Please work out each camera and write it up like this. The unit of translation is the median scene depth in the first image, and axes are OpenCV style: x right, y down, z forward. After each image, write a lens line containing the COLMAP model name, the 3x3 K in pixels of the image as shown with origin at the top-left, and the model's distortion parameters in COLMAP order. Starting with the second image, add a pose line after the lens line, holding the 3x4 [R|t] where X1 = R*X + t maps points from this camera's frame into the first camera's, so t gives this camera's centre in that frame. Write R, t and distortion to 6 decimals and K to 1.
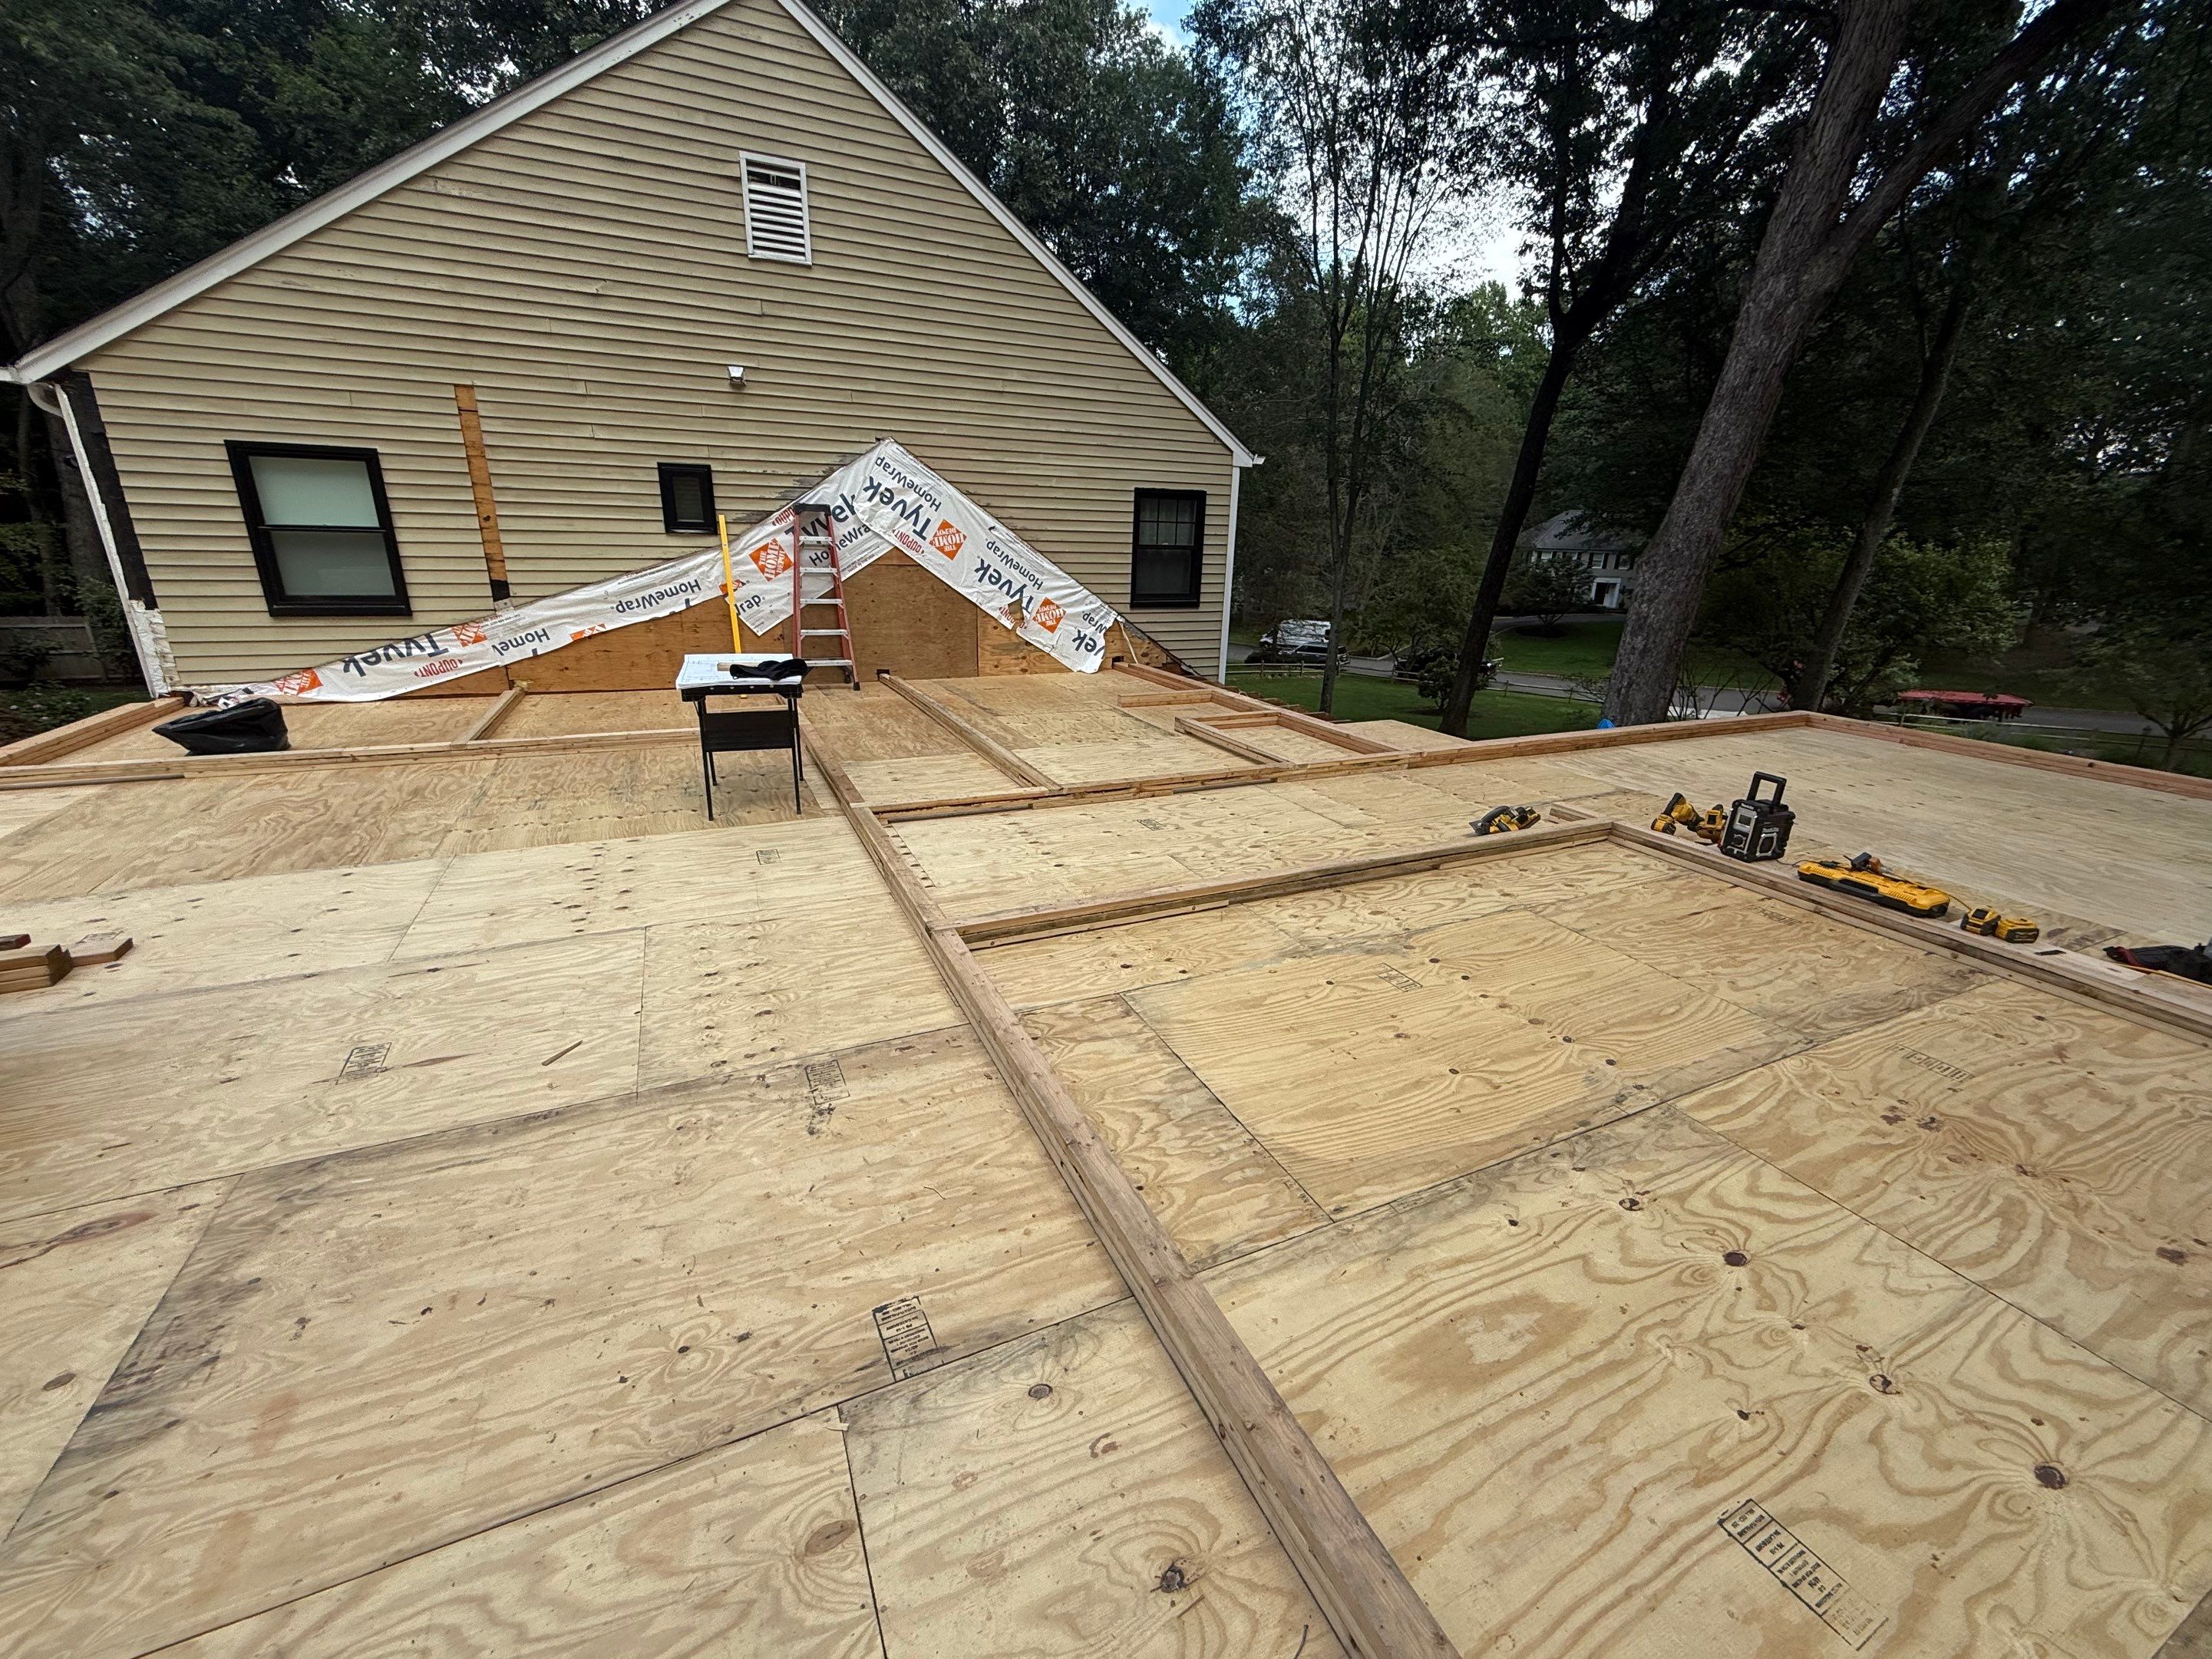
lens RADIAL K [[882.7, 0, 1099.1], [0, 882.7, 831.8], [0, 0, 1]] dist [-0.000054, 0.000390]
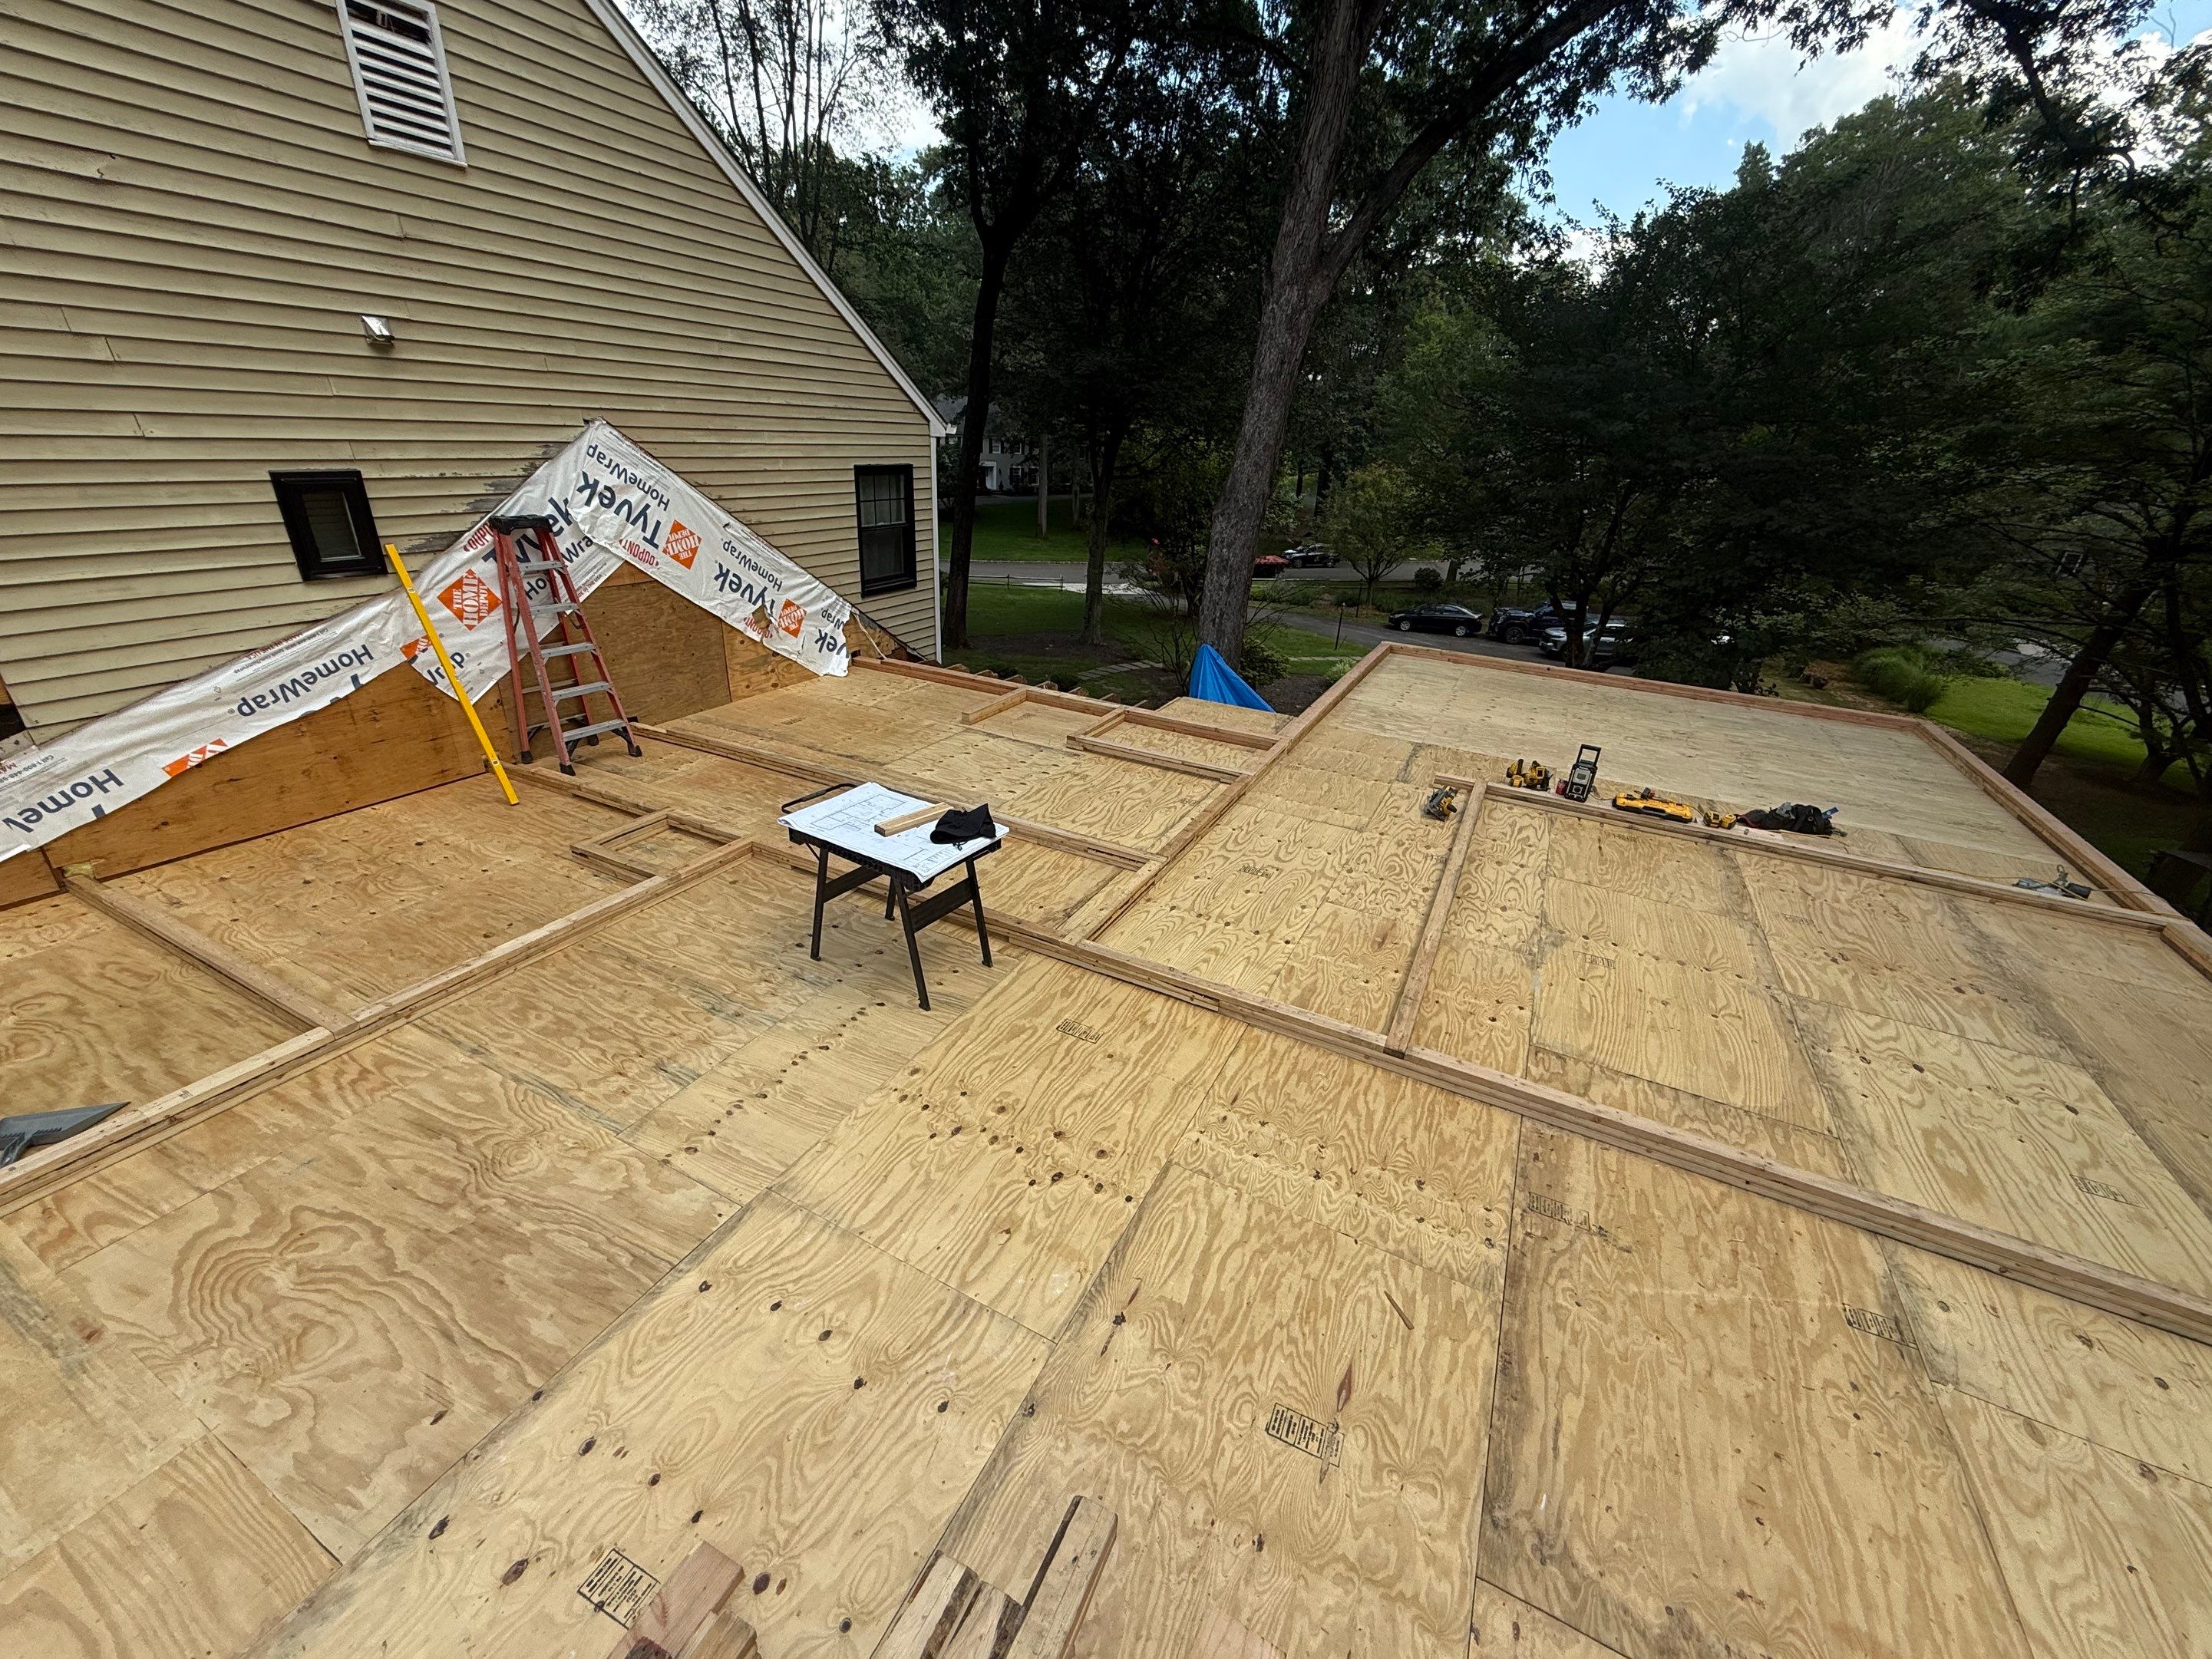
lens RADIAL K [[882.7, 0, 1099.1], [0, 882.7, 831.8], [0, 0, 1]] dist [-0.000054, 0.000390]
pose [[0.785530, -0.244386, 0.568522, -0.421256], [0.168187, 0.968447, 0.183912, -0.173182], [-0.595529, -0.048851, 0.801847, 0.125317]]
